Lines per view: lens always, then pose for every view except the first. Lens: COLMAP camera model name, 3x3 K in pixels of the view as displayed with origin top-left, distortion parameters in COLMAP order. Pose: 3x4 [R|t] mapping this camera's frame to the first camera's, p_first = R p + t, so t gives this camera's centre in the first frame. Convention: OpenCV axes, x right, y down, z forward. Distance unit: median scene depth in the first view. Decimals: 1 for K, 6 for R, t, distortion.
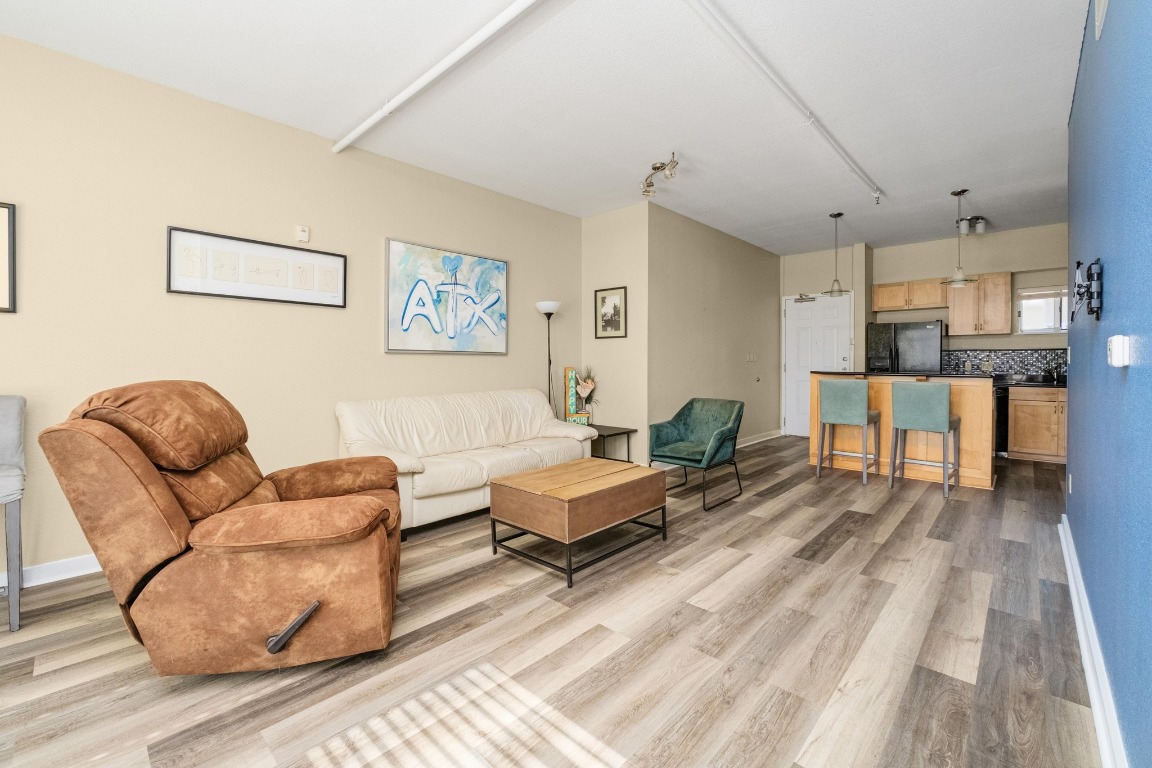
lens RADIAL K [[483.5, 0, 579.0], [0, 483.5, 366.8], [0, 0, 1]] dist [-0.017530, 0.005488]
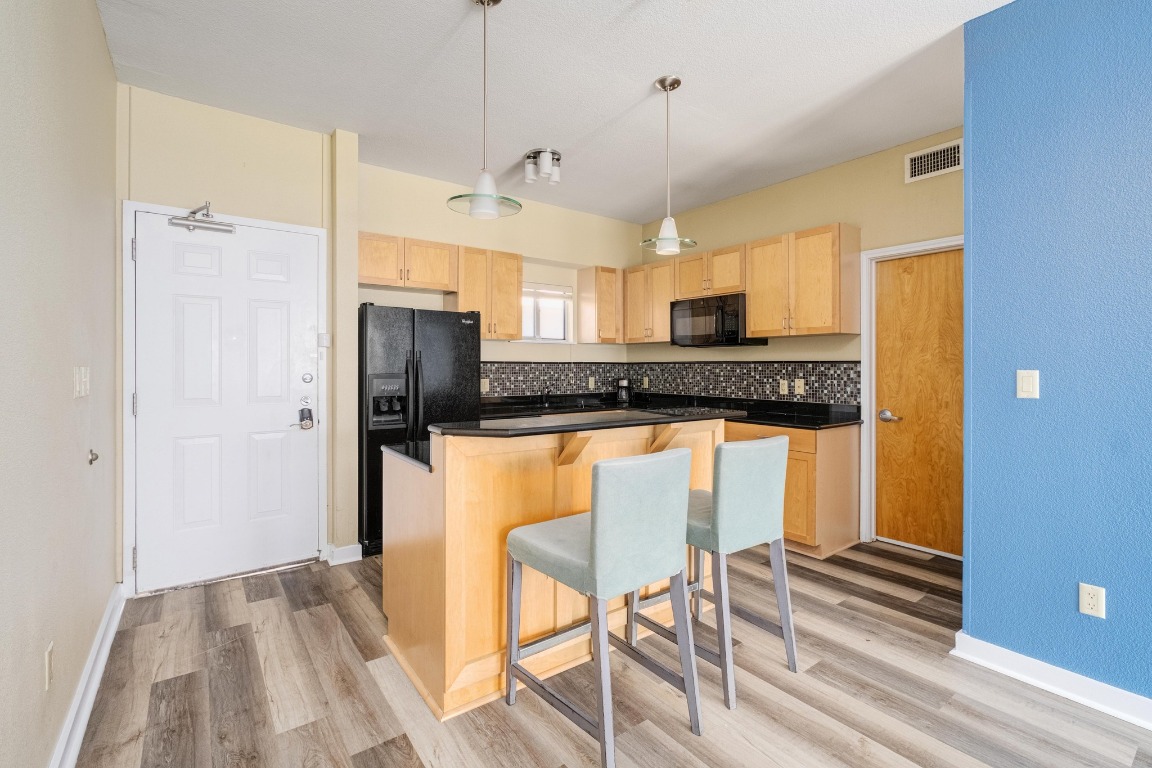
lens RADIAL K [[516.0, 0, 575.3], [0, 516.0, 362.7], [0, 0, 1]] dist [-0.008687, 0.000837]
pose [[0.181817, 0.006629, 0.983310, 0.139002], [0.007346, 0.999940, -0.008100, -0.026798], [-0.983305, 0.008696, 0.181757, 0.722816]]
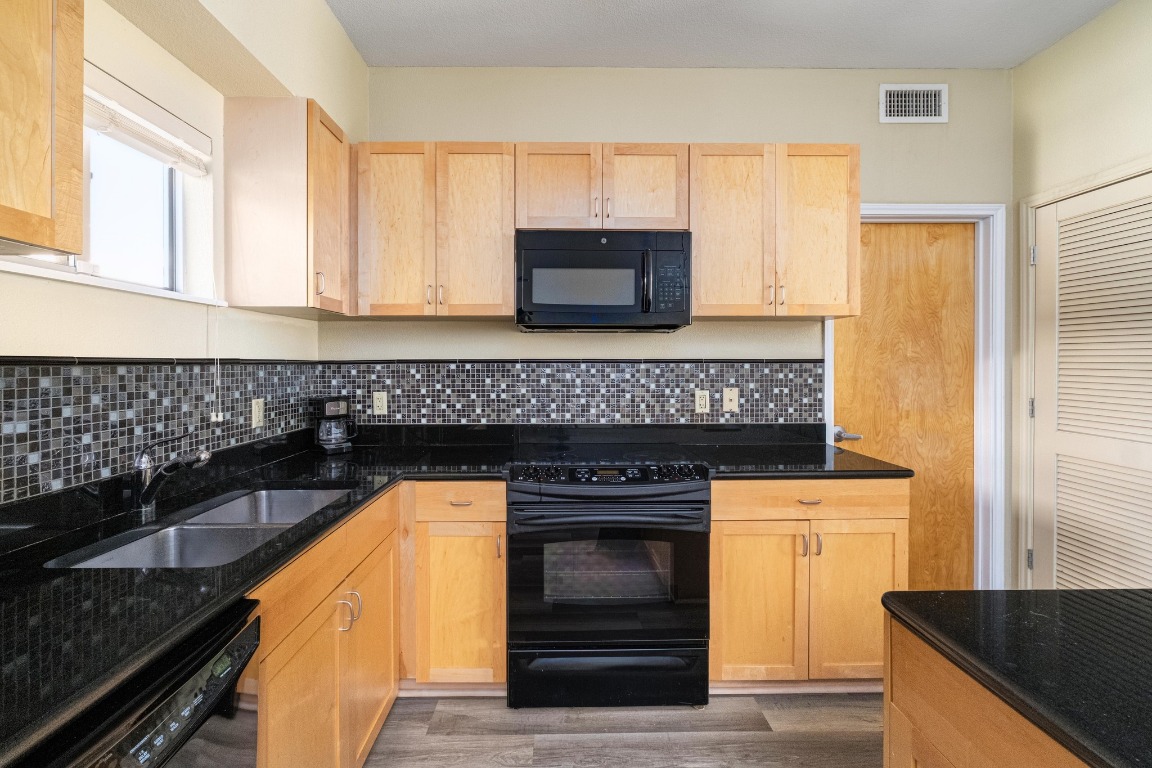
lens RADIAL K [[483.5, 0, 563.8], [0, 483.5, 362.6], [0, 0, 1]] dist [-0.017530, 0.005488]
pose [[-0.686117, 0.003170, 0.727484, 0.631605], [0.009277, 0.999947, 0.004393, -0.032194], [-0.727432, 0.009763, -0.686110, 0.919464]]
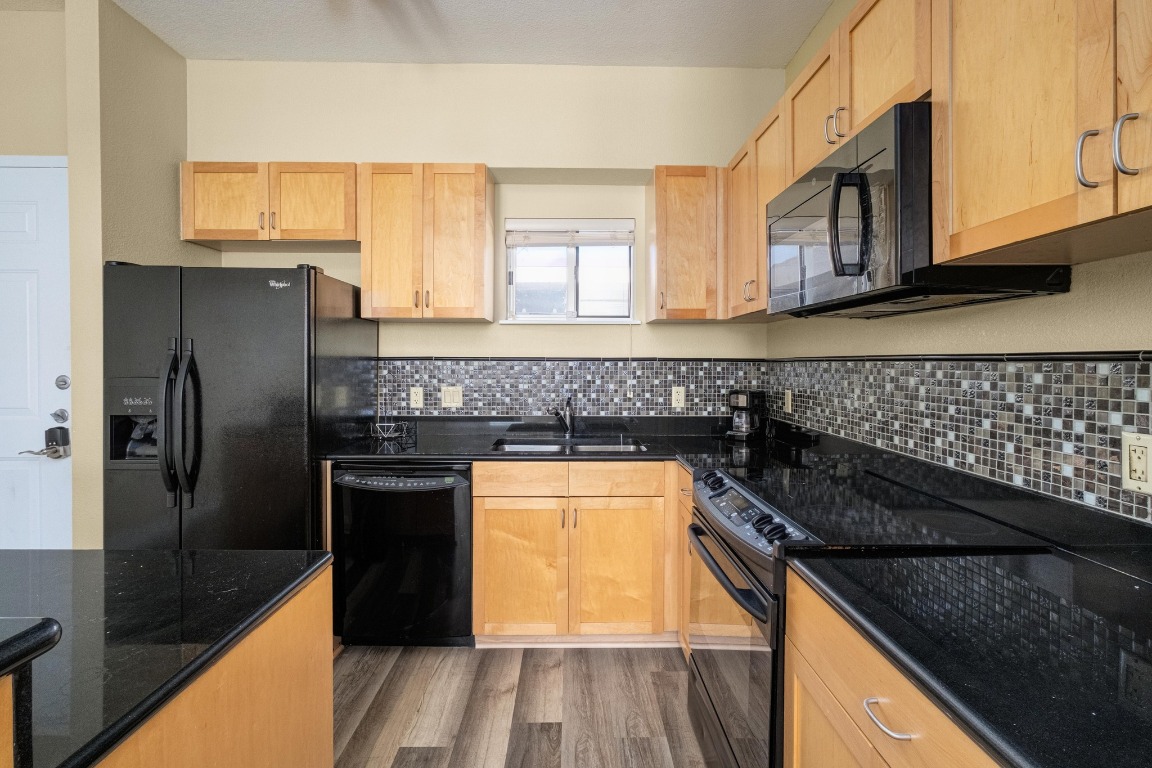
lens RADIAL K [[516.0, 0, 581.6], [0, 516.0, 365.9], [0, 0, 1]] dist [-0.008687, 0.000837]
pose [[0.709006, -0.002488, 0.705198, 0.606605], [0.002464, 0.999996, 0.001051, -0.028465], [-0.705198, 0.000992, 0.709010, 0.590735]]
